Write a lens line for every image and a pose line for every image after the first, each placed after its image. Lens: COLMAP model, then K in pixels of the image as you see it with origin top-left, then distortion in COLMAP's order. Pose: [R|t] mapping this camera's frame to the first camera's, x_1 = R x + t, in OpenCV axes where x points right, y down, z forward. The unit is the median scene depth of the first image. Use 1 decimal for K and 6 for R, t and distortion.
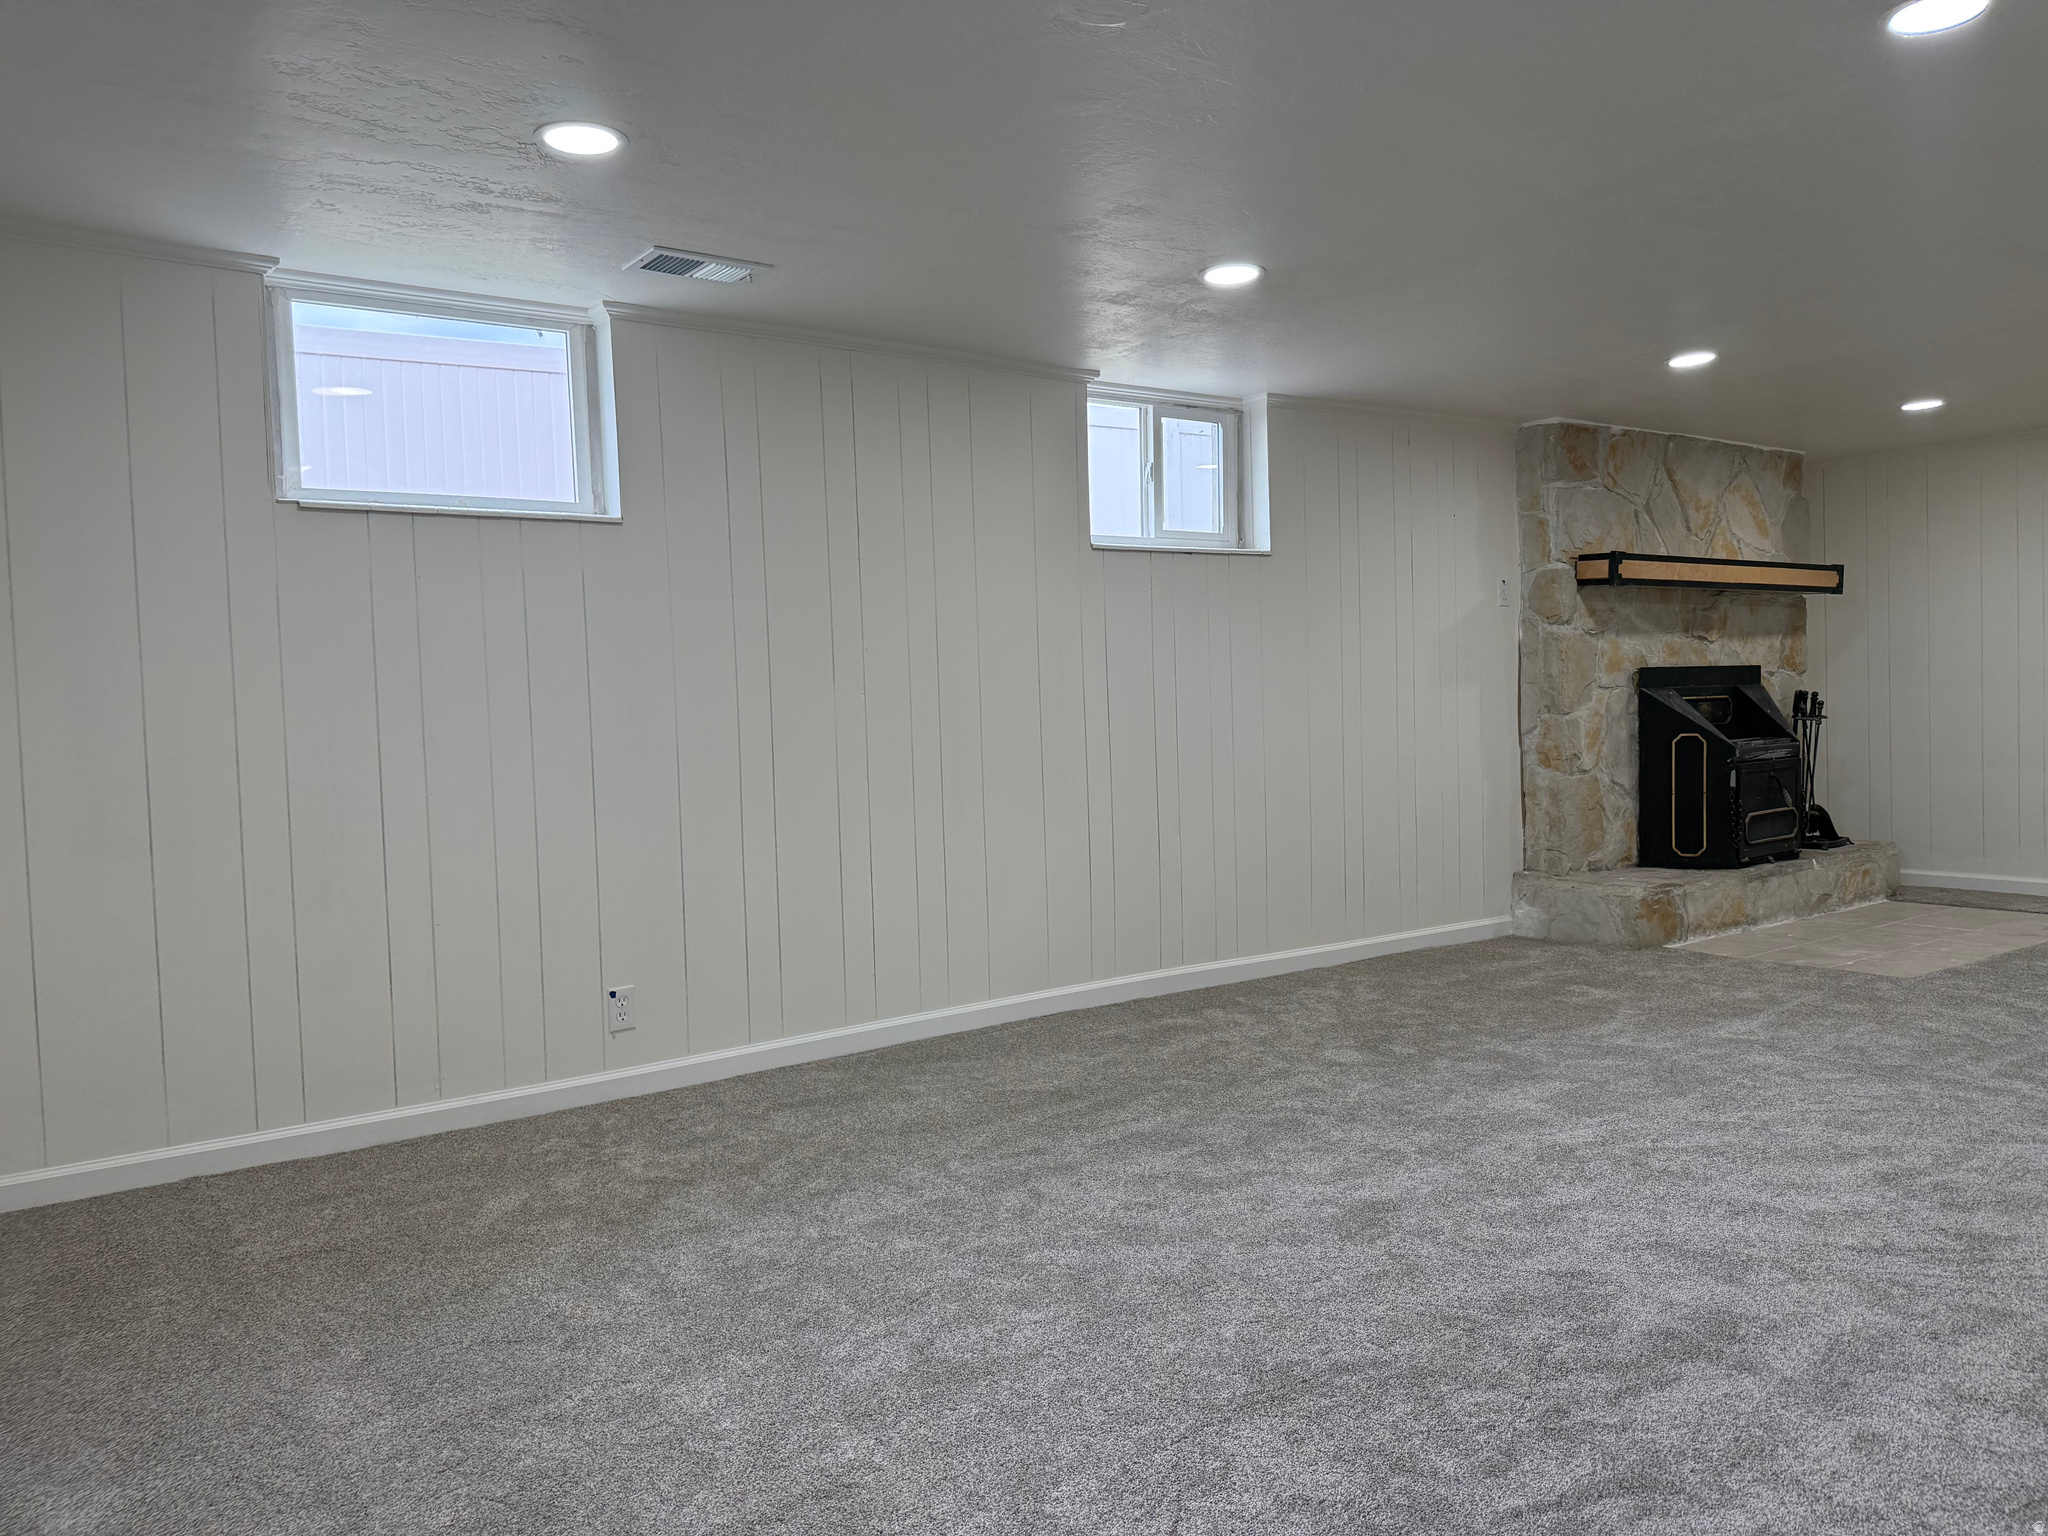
lens RADIAL K [[1440.2, 0, 1024.0], [0, 1440.2, 768.0], [0, 0, 1]] dist [0.033249, -0.055678]
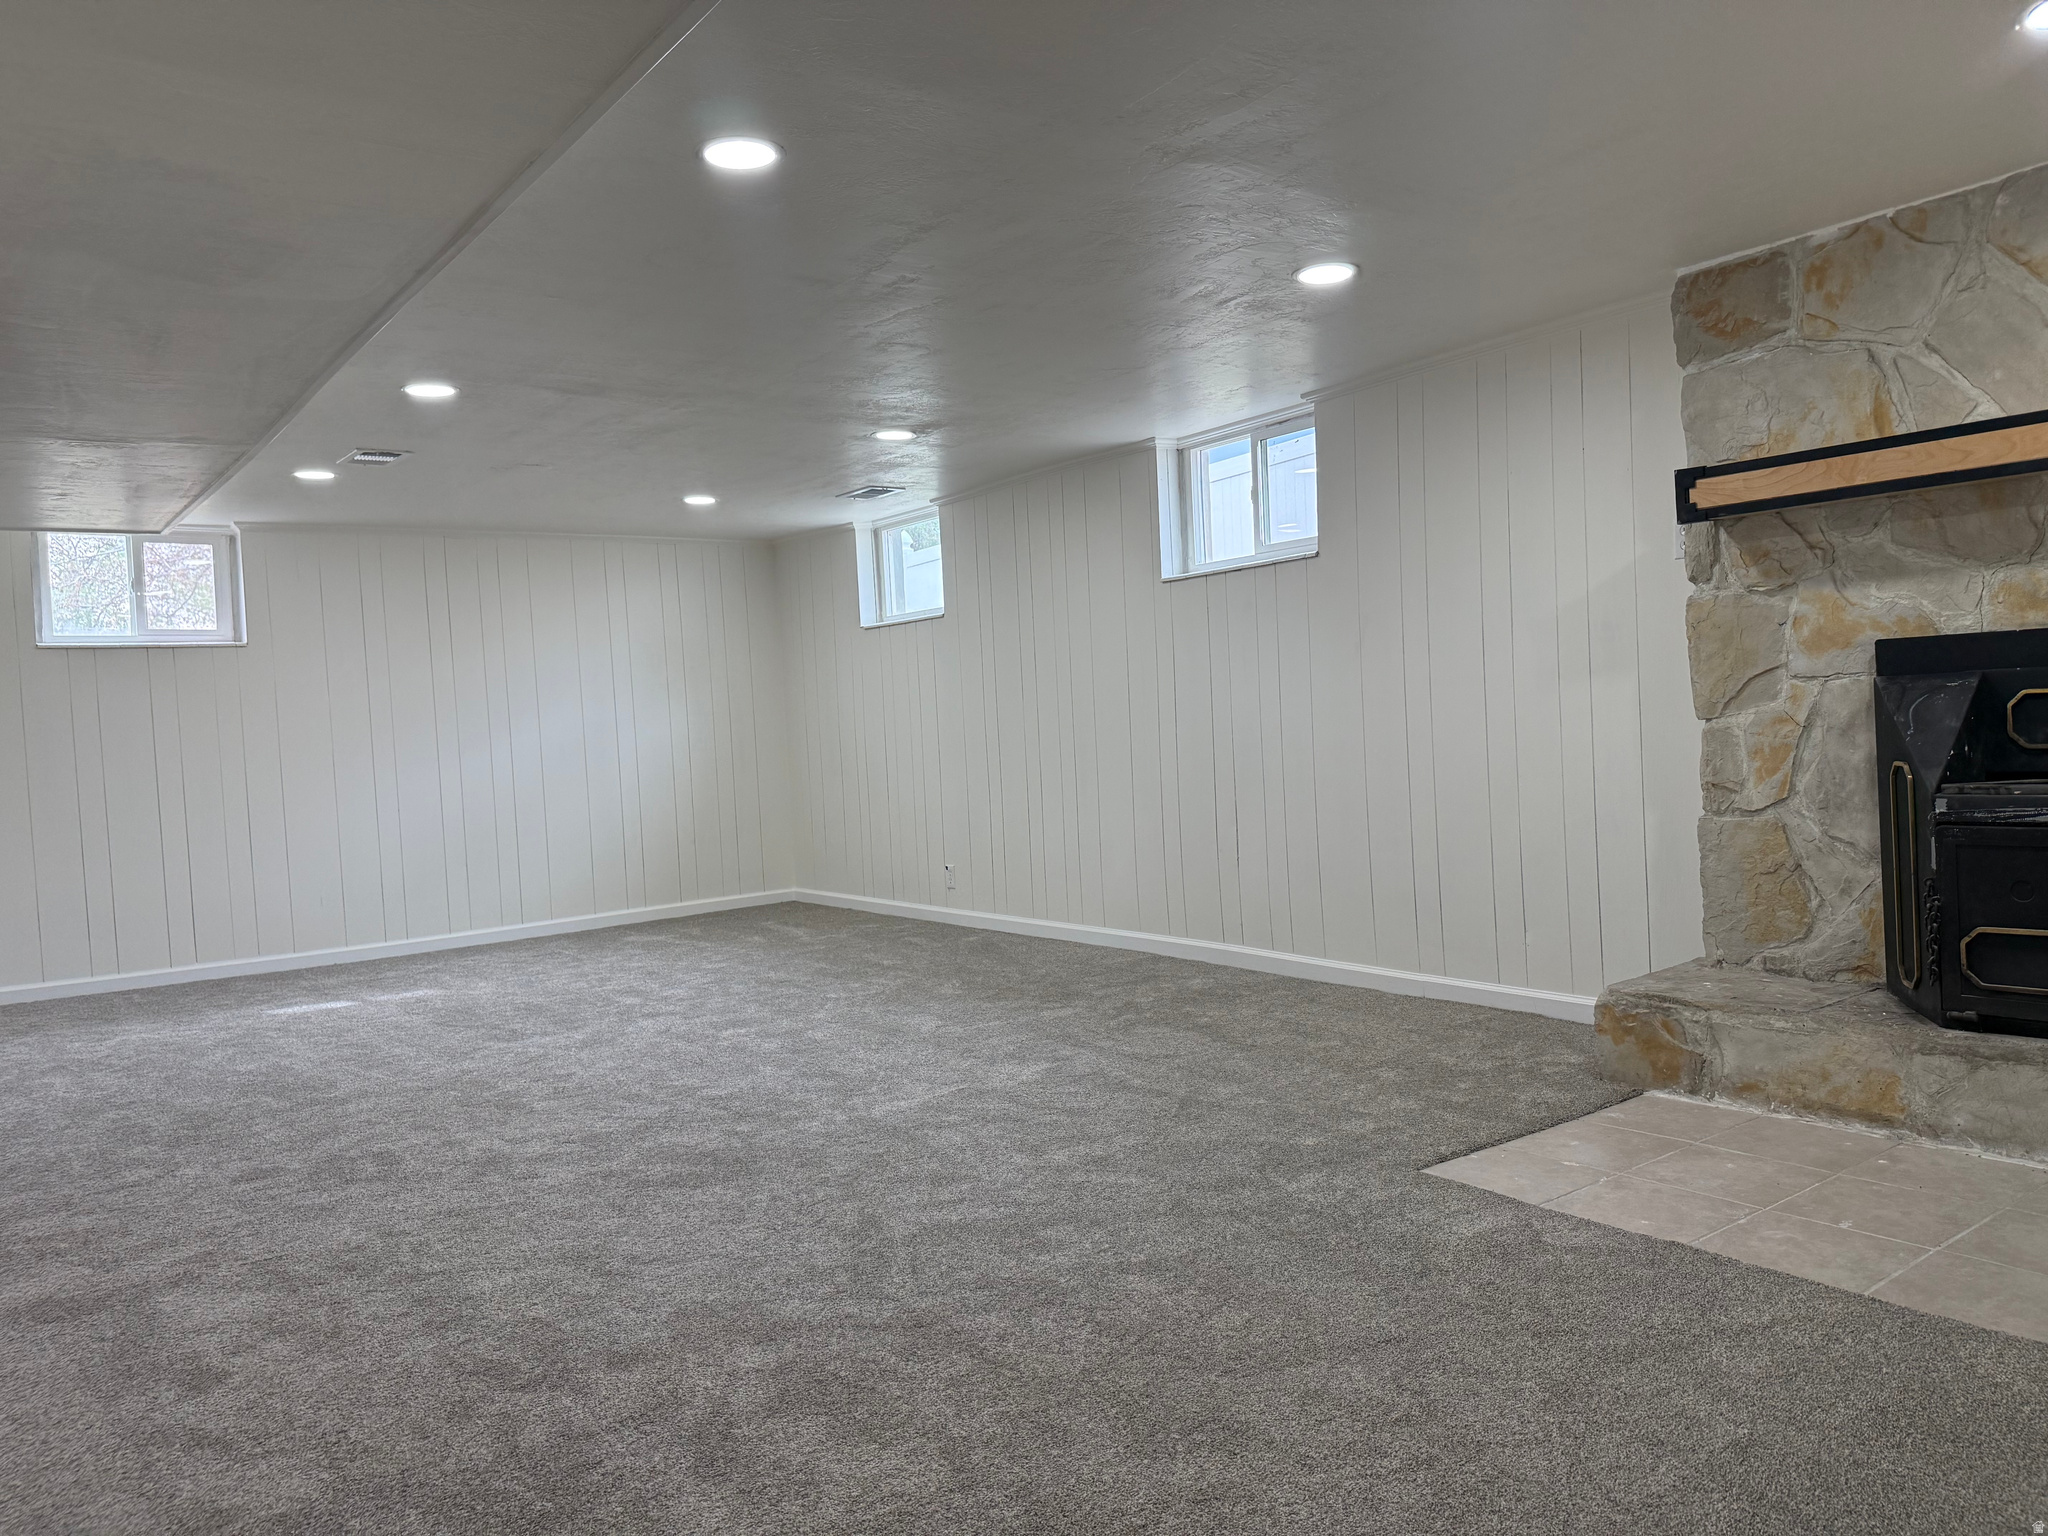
lens RADIAL K [[1425.8, 0, 1026.3], [0, 1425.8, 774.0], [0, 0, 1]] dist [0.109927, -0.144930]
pose [[0.047751, 0.066291, -0.996657, 1.073874], [0.000530, 0.997793, 0.066392, -0.060295], [0.998859, -0.003698, 0.047611, 0.702471]]
